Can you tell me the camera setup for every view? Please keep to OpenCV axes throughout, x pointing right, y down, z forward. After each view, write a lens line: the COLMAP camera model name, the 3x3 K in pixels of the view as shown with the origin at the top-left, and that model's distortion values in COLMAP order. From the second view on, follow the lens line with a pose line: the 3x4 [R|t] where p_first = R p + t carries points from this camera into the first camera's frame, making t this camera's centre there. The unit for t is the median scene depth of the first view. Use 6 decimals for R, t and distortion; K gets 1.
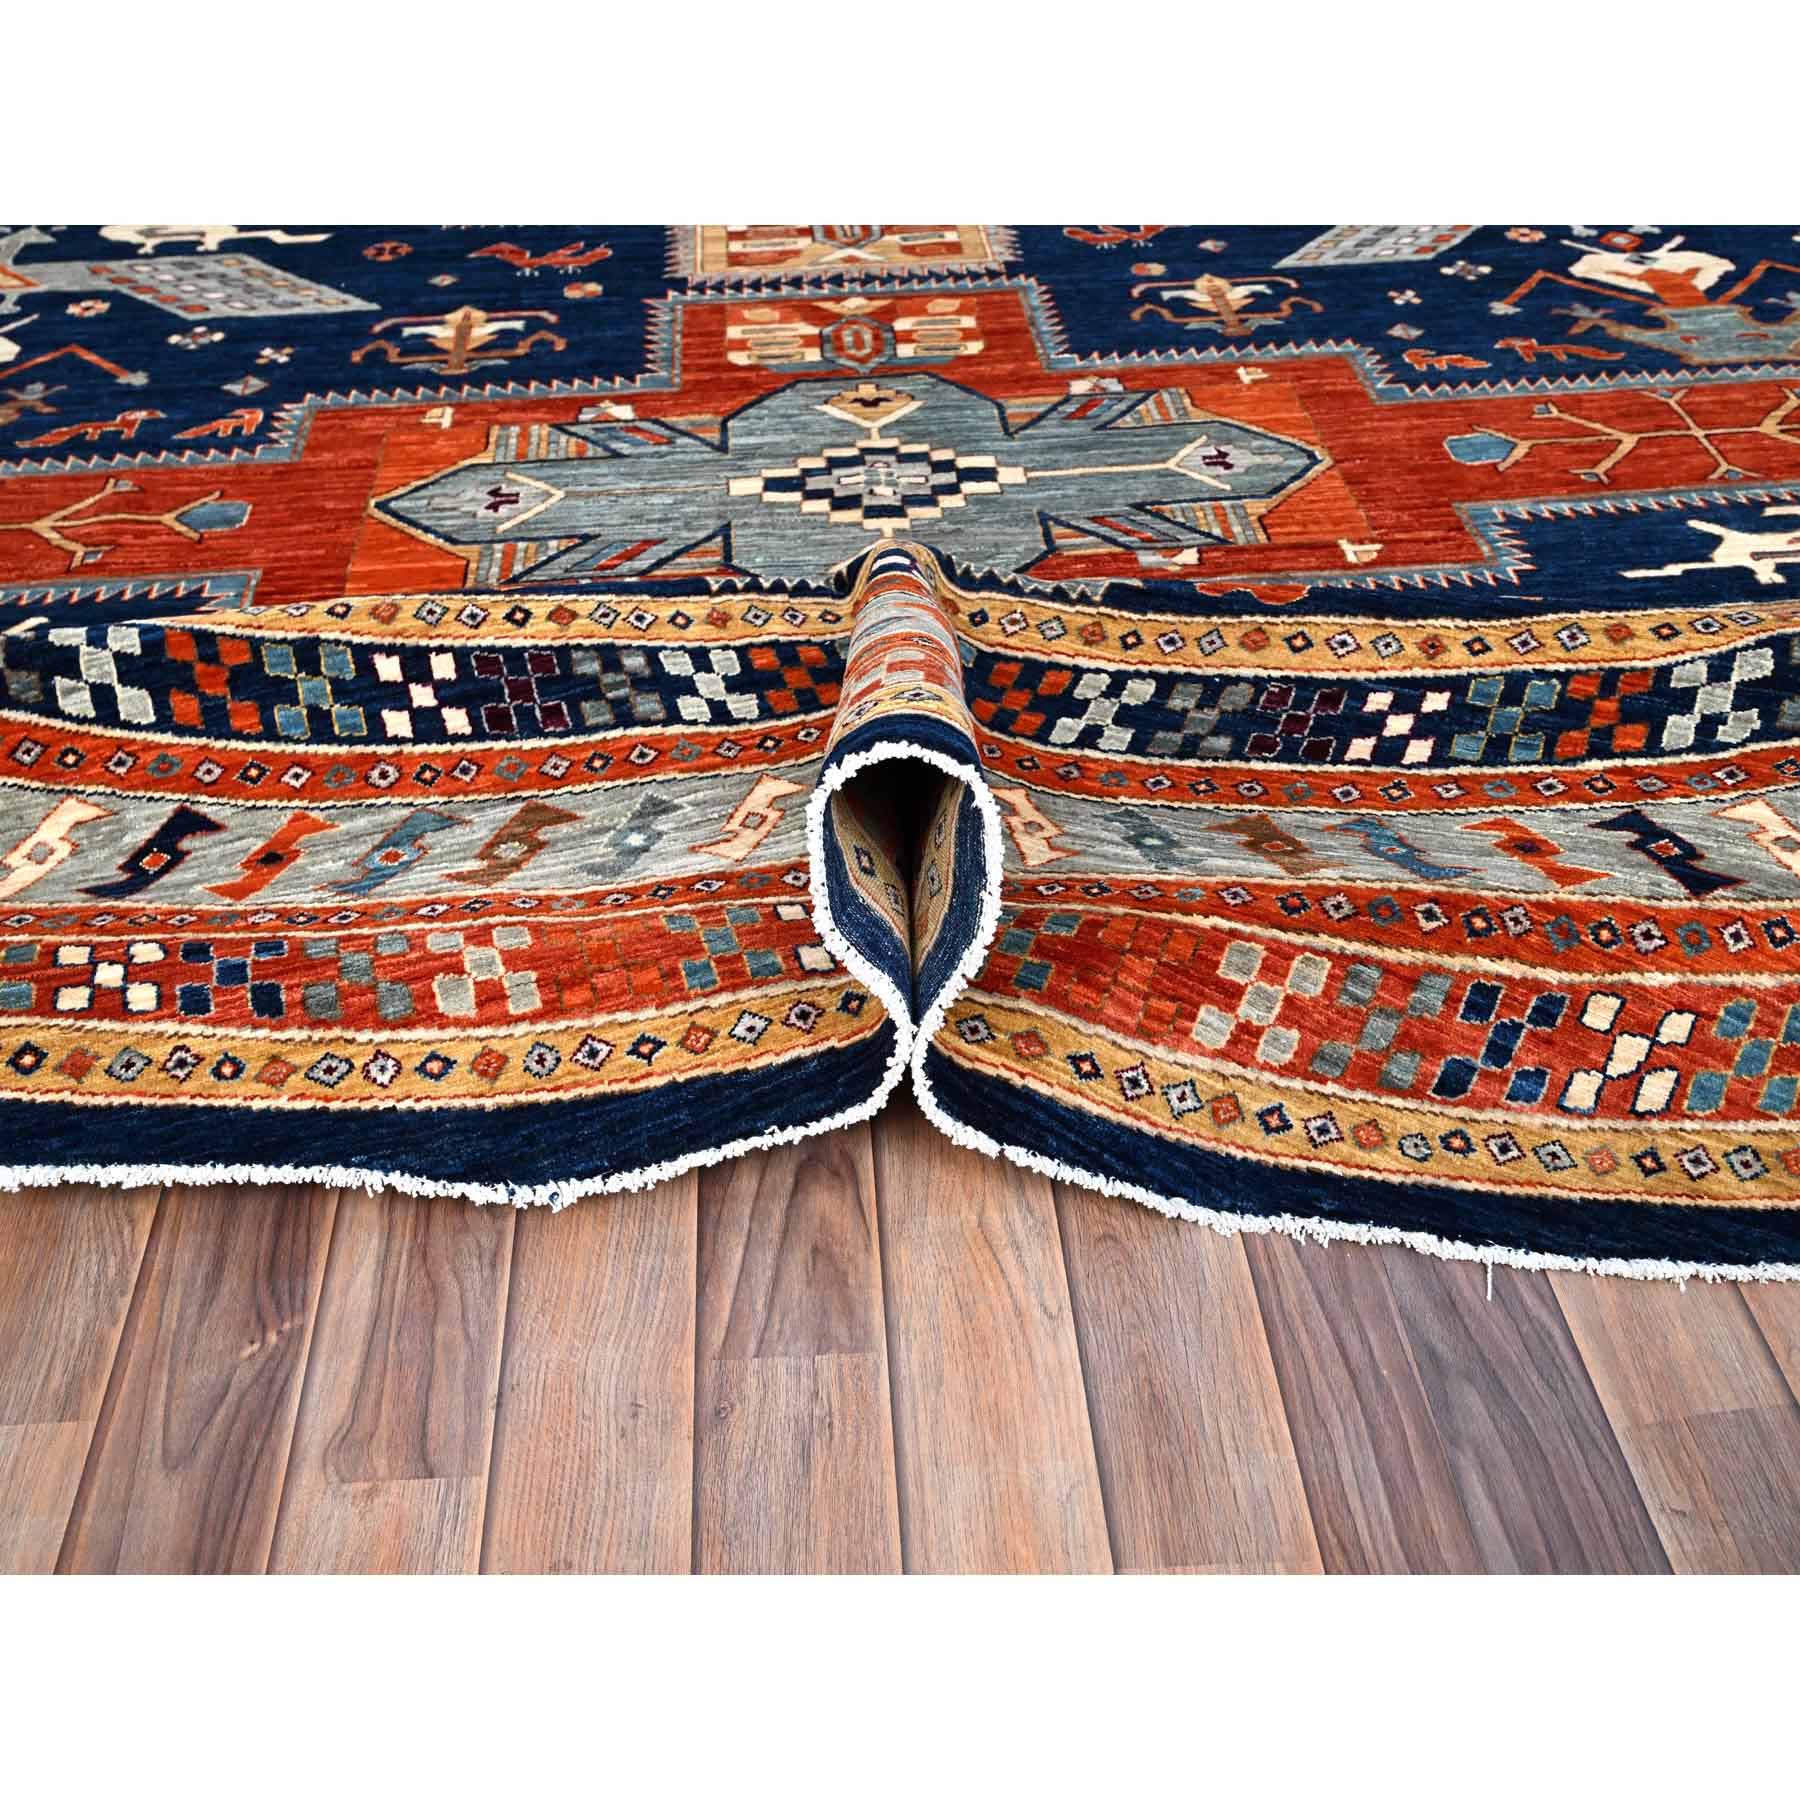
lens RADIAL K [[1804.1, 0, 900.0], [0, 1804.1, 900.0], [0, 0, 1]] dist [-0.006728, 0.000002]
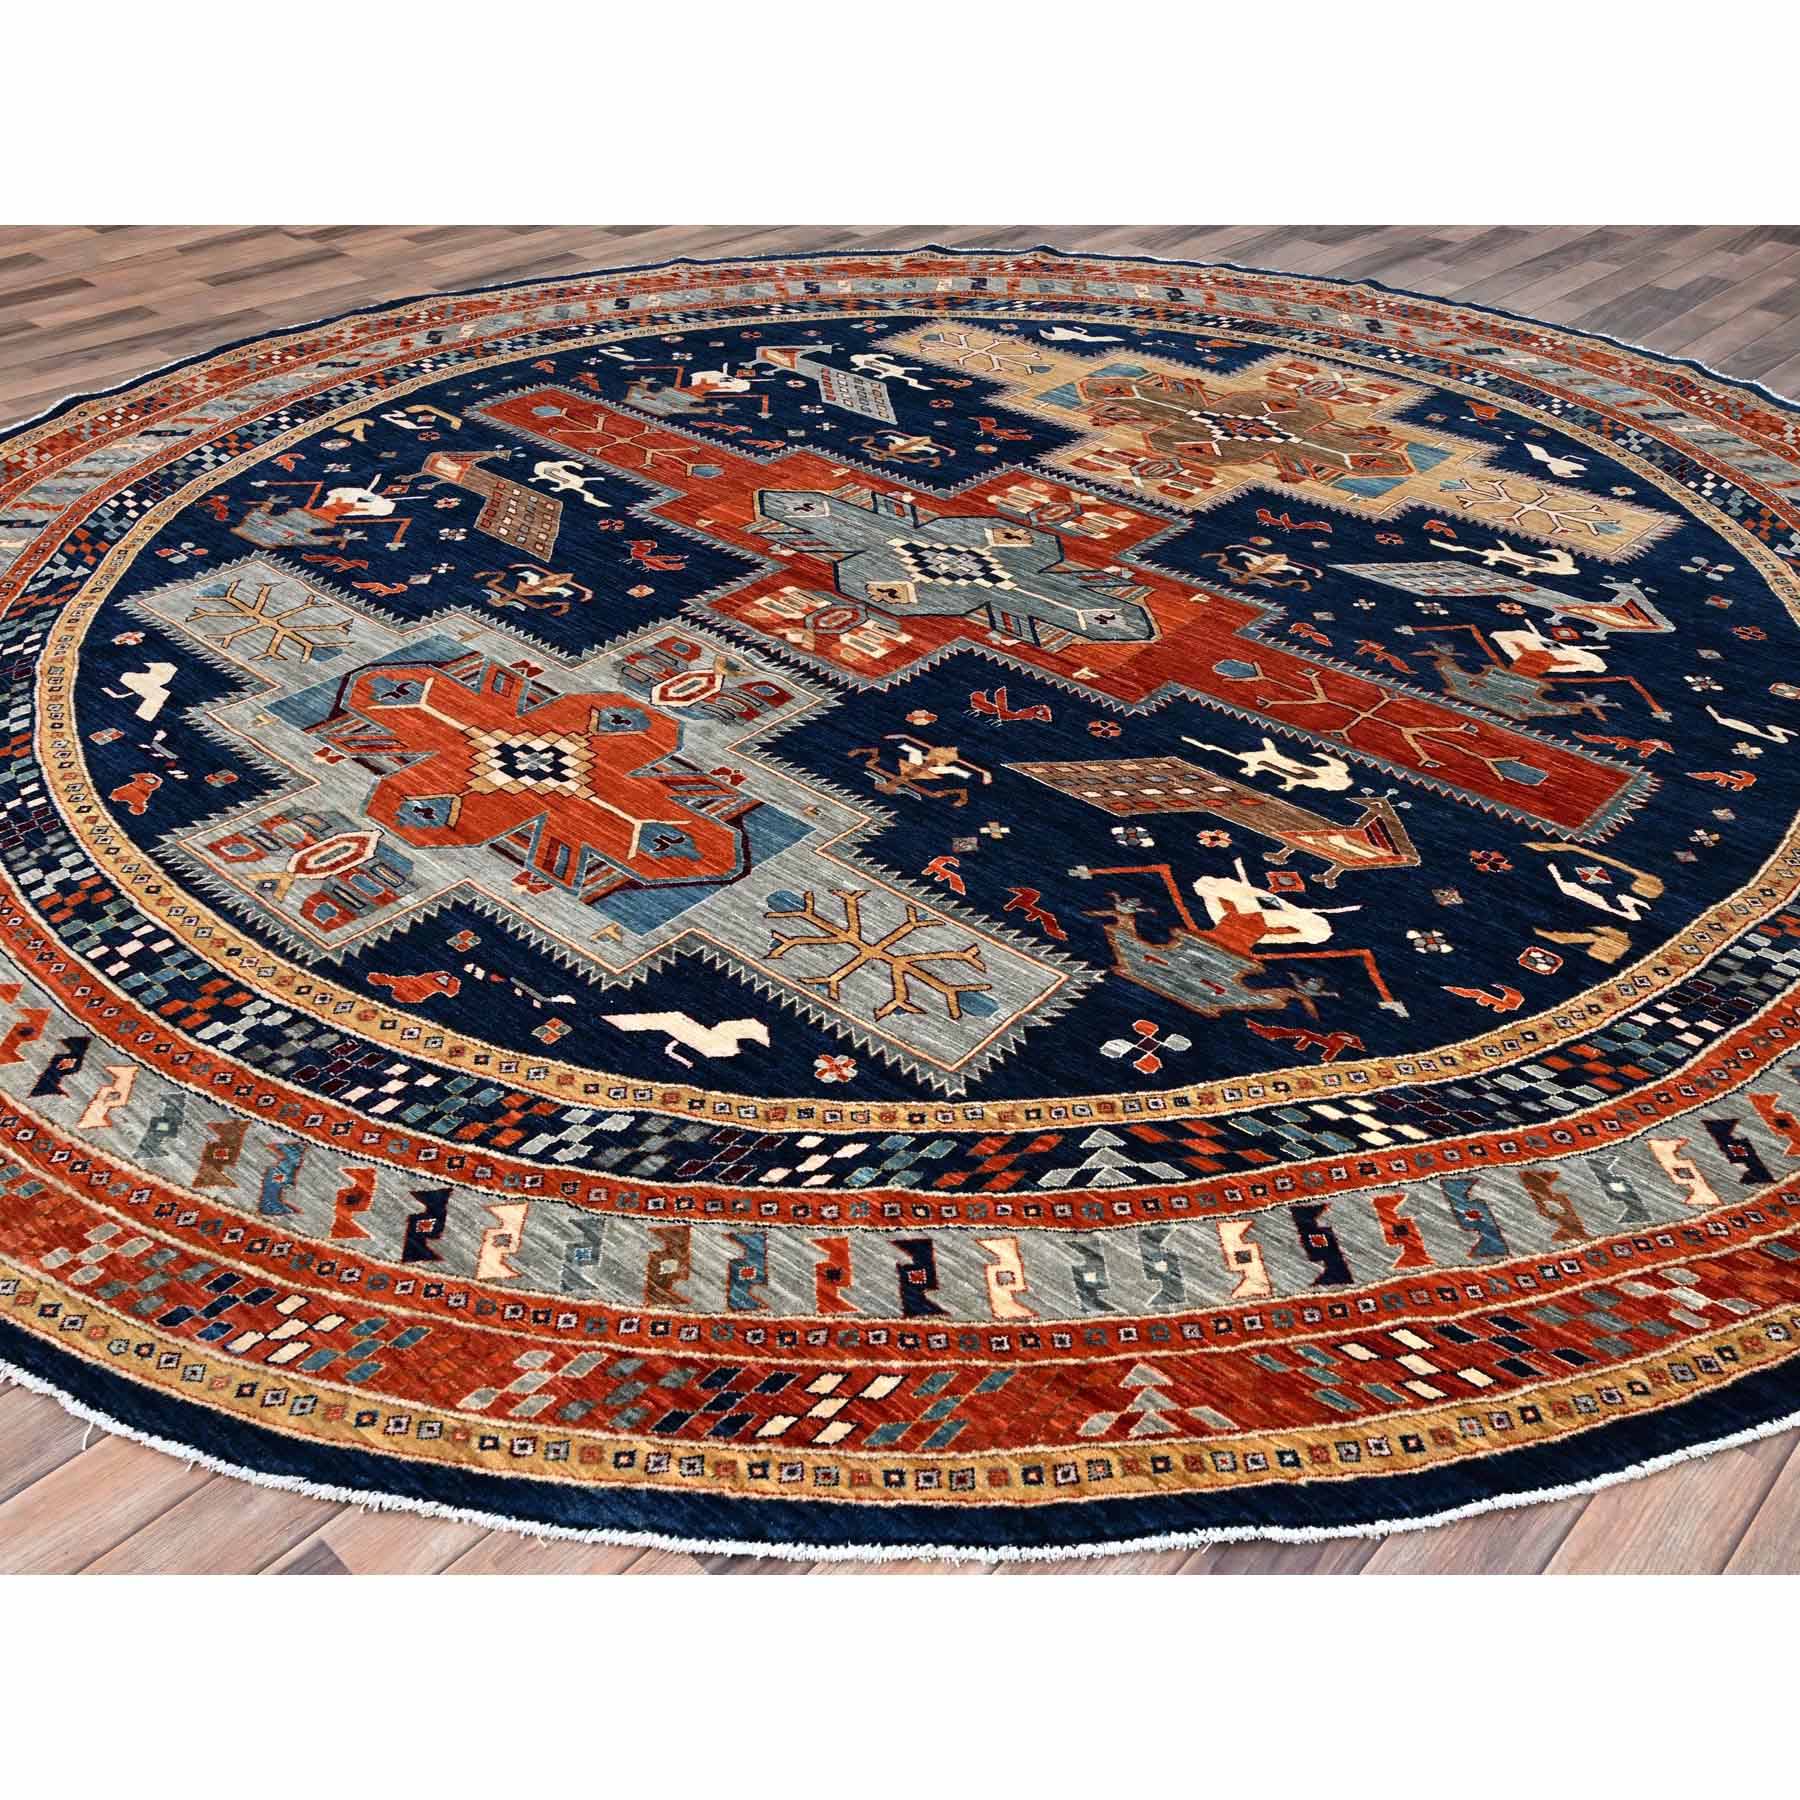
lens RADIAL K [[1797.9, 0, 900.0], [0, 1797.9, 900.0], [0, 0, 1]] dist [-0.002264, -0.000414]
pose [[0.677188, 0.429165, -0.597690, 1.118096], [-0.504987, 0.861863, 0.046697, 0.000917], [0.535168, 0.270203, 0.800366, -0.363466]]
